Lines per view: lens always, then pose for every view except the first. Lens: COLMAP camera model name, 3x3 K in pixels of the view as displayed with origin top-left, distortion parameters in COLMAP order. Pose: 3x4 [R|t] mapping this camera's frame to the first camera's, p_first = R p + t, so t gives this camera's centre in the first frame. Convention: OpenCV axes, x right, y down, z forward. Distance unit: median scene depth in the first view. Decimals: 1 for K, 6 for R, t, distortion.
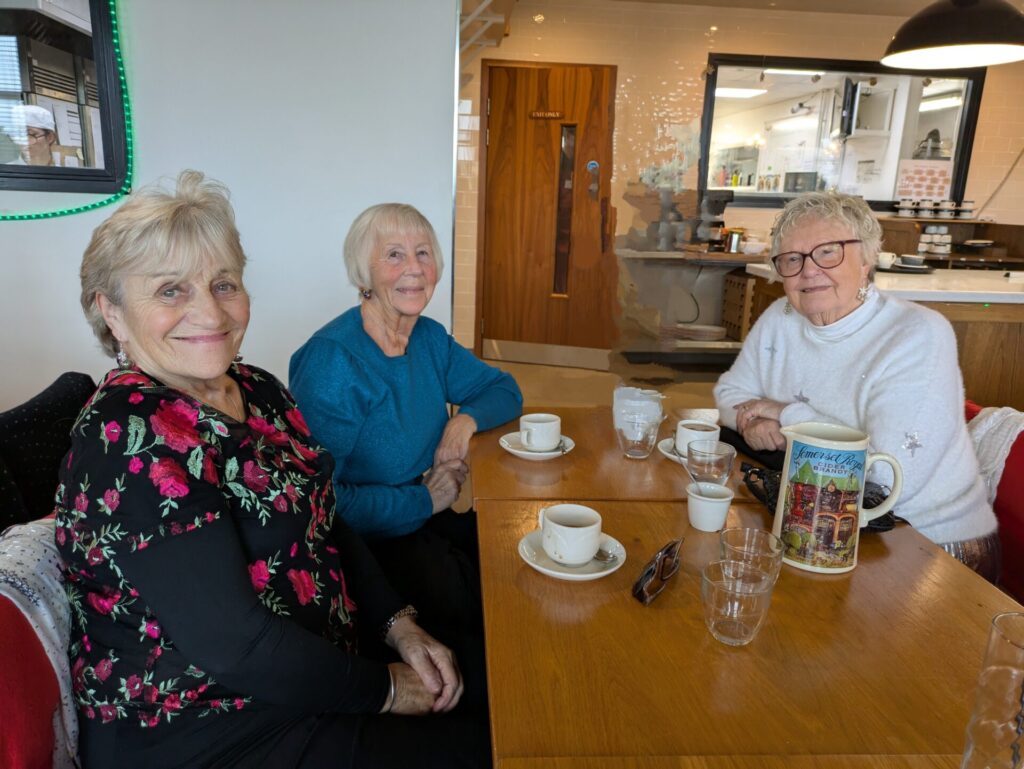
lens RADIAL K [[756.6, 0, 510.4], [0, 756.6, 385.1], [0, 0, 1]] dist [0.040848, -0.025103]
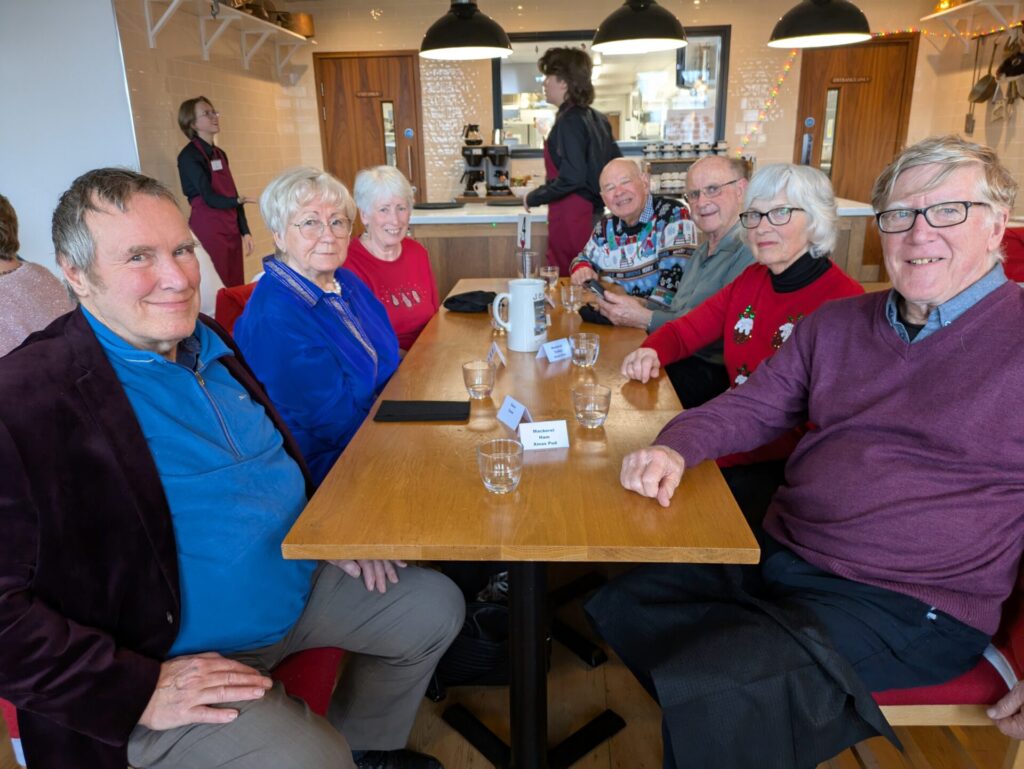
lens RADIAL K [[756.6, 0, 510.4], [0, 756.6, 385.1], [0, 0, 1]] dist [0.040848, -0.025103]
pose [[0.990540, -0.028706, -0.134190, 0.429587], [0.035022, 0.998375, 0.044949, 0.069490], [0.132682, -0.049223, 0.989936, -0.219378]]
